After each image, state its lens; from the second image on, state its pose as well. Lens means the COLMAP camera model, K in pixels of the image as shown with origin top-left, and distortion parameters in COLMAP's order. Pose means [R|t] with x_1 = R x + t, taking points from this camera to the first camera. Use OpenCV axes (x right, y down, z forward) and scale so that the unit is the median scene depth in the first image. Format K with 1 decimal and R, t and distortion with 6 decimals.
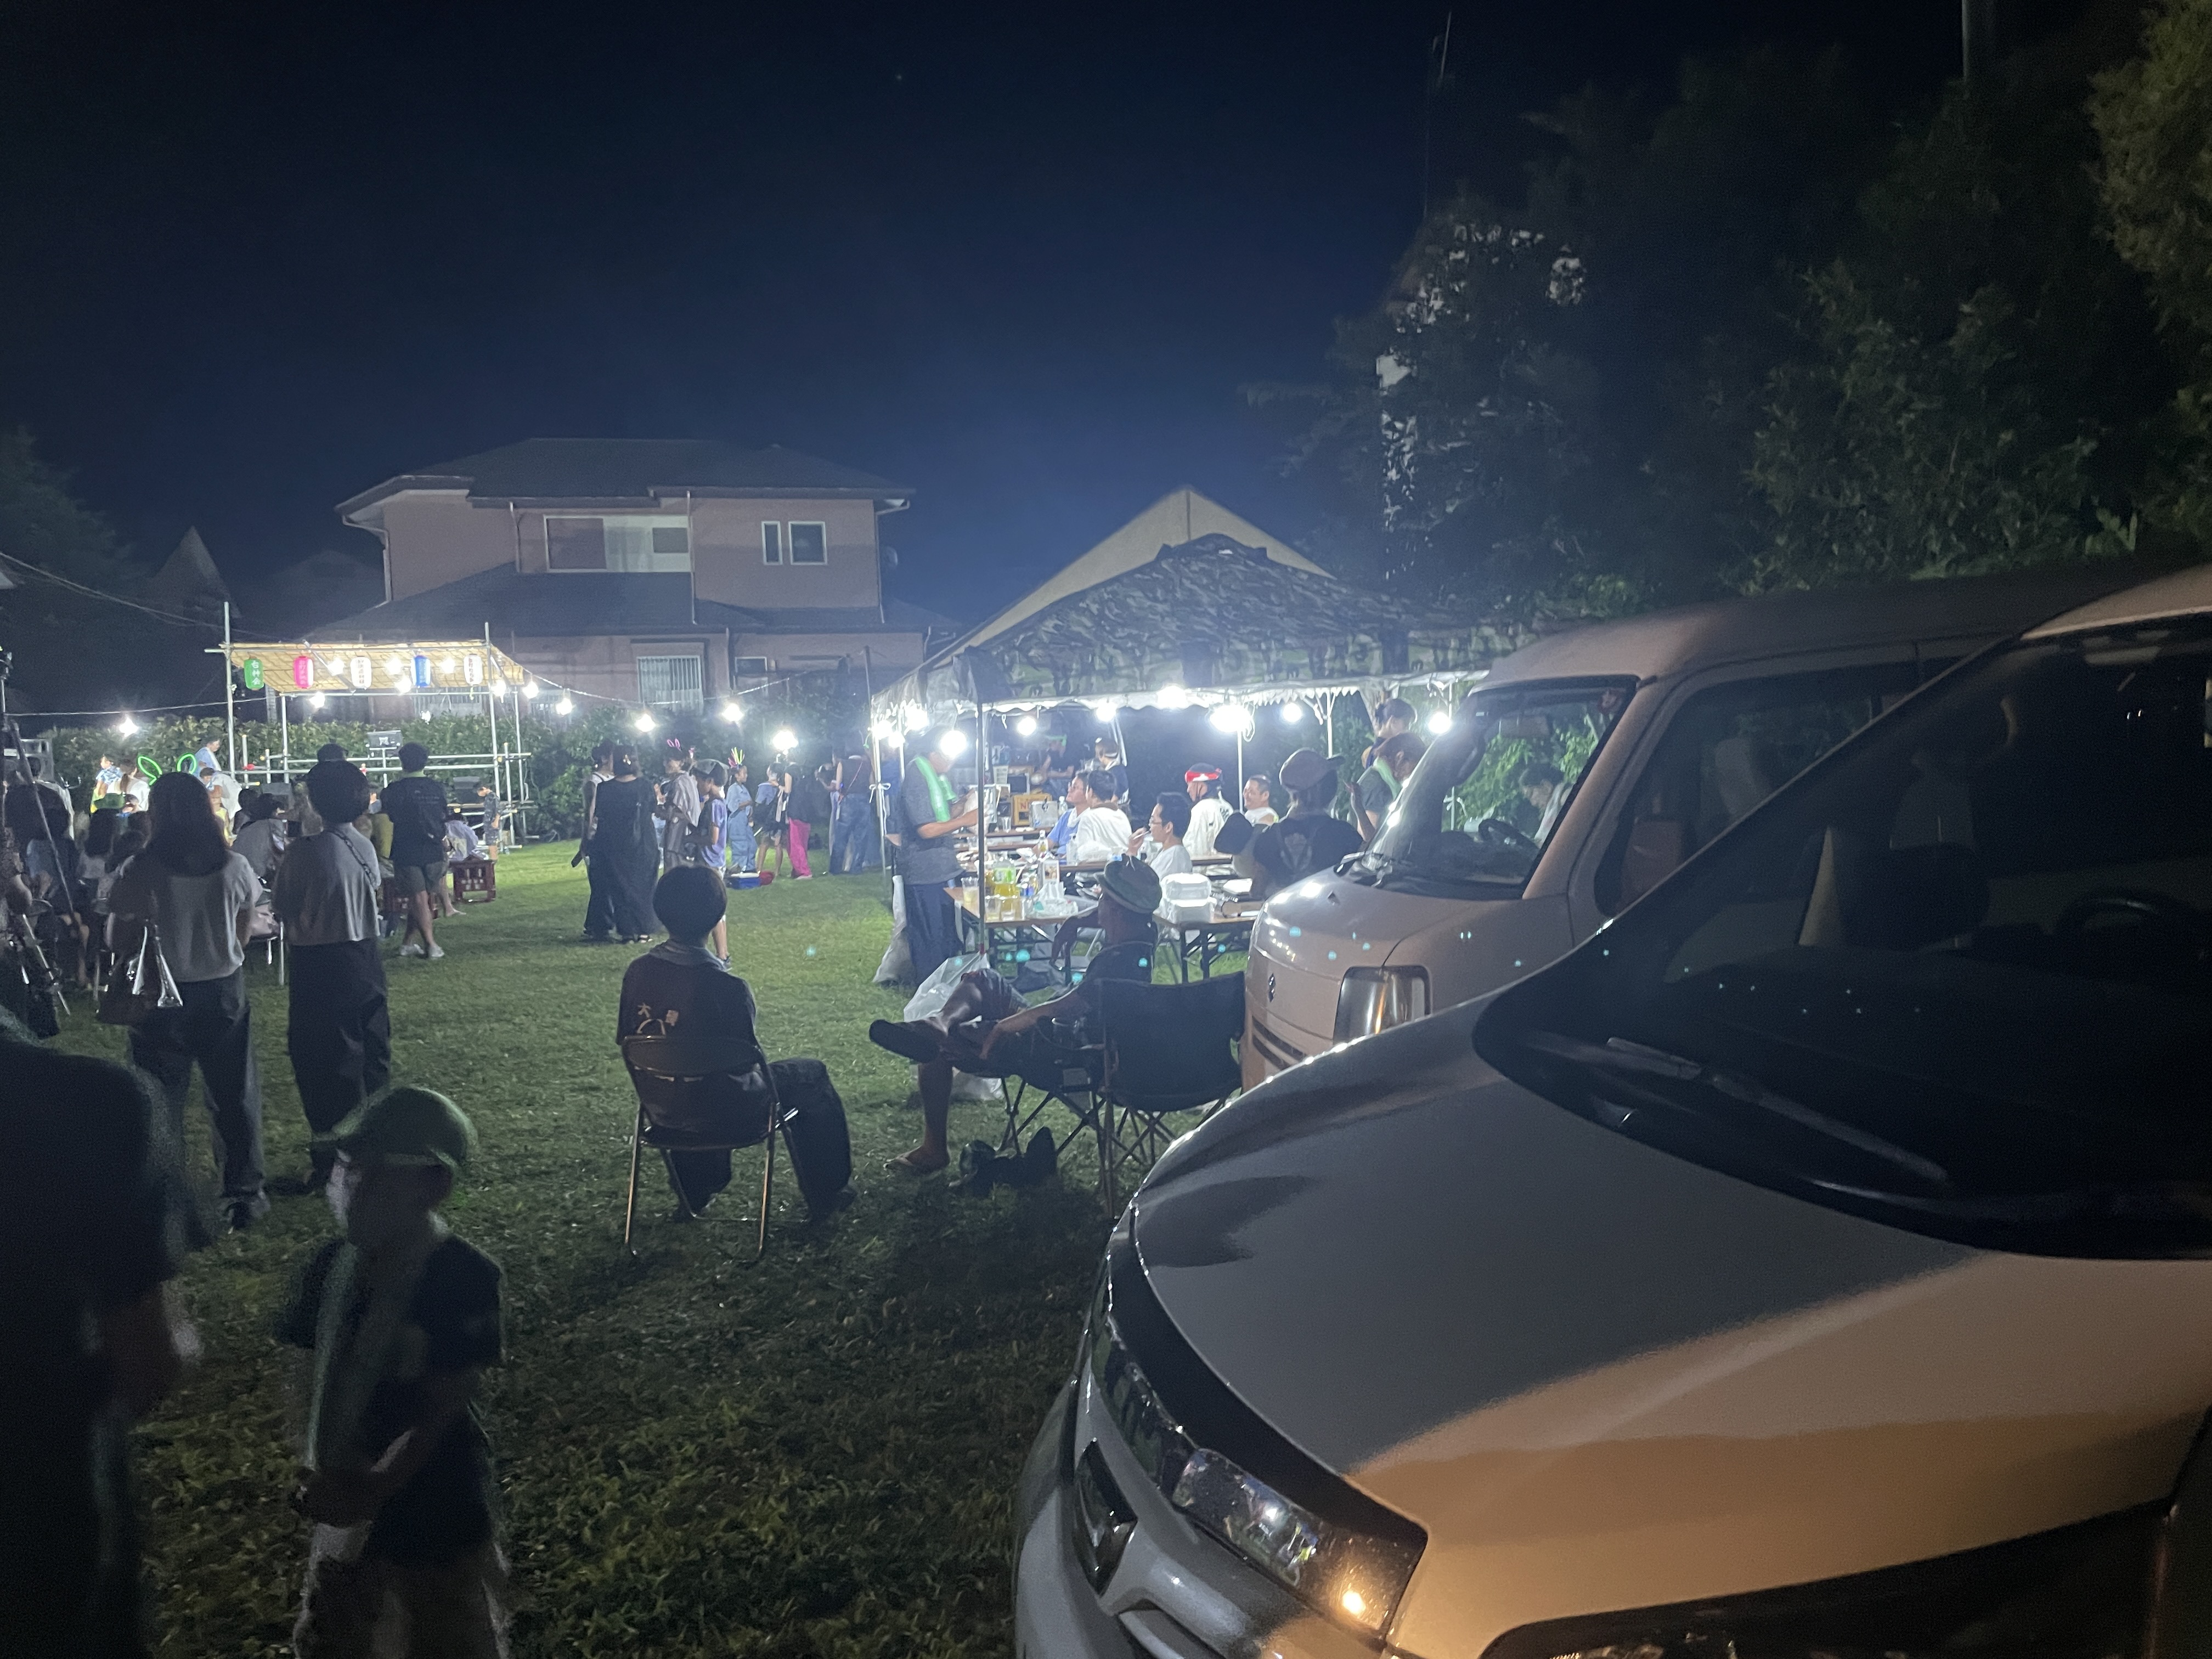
lens RADIAL K [[1662.0, 0, 1104.0], [0, 1662.0, 832.2], [0, 0, 1]] dist [0.093130, -0.119258]
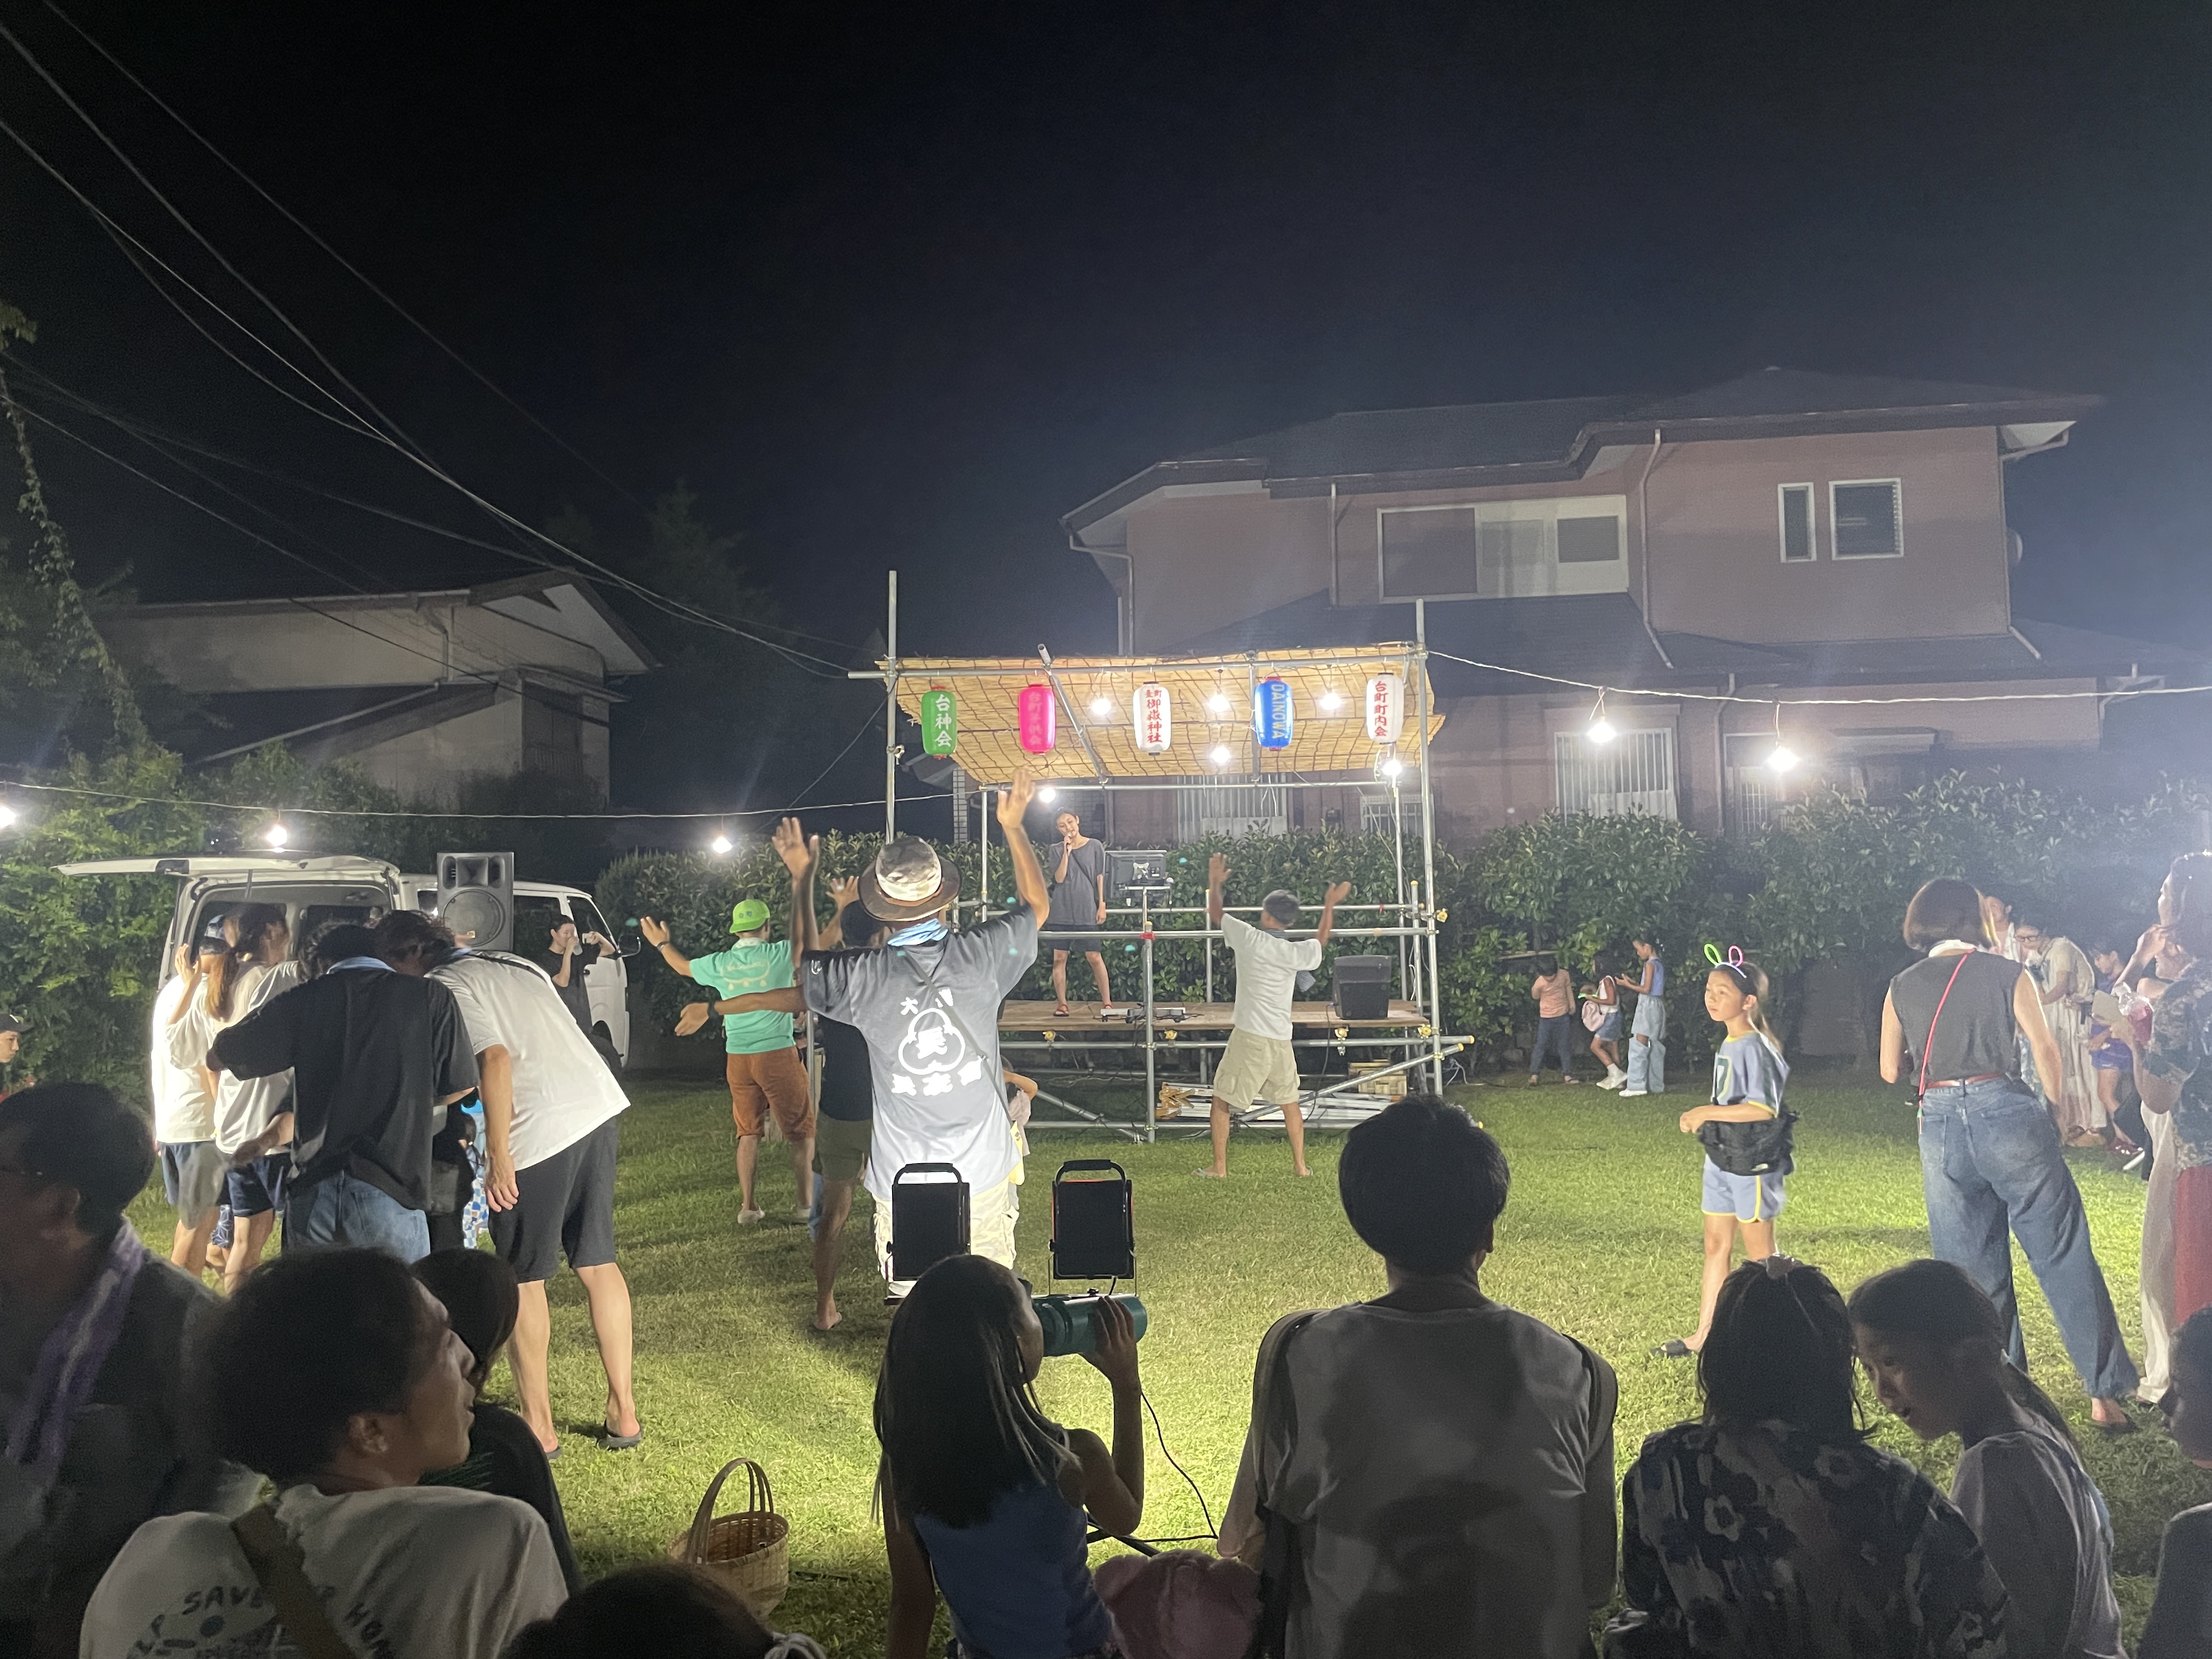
lens RADIAL K [[1662.0, 0, 1104.0], [0, 1662.0, 832.2], [0, 0, 1]] dist [0.093130, -0.119258]
pose [[0.935257, -0.000903, -0.353968, -0.413896], [-0.033326, 0.995330, -0.090593, -0.033522], [0.352397, 0.096525, 0.930860, 0.820804]]
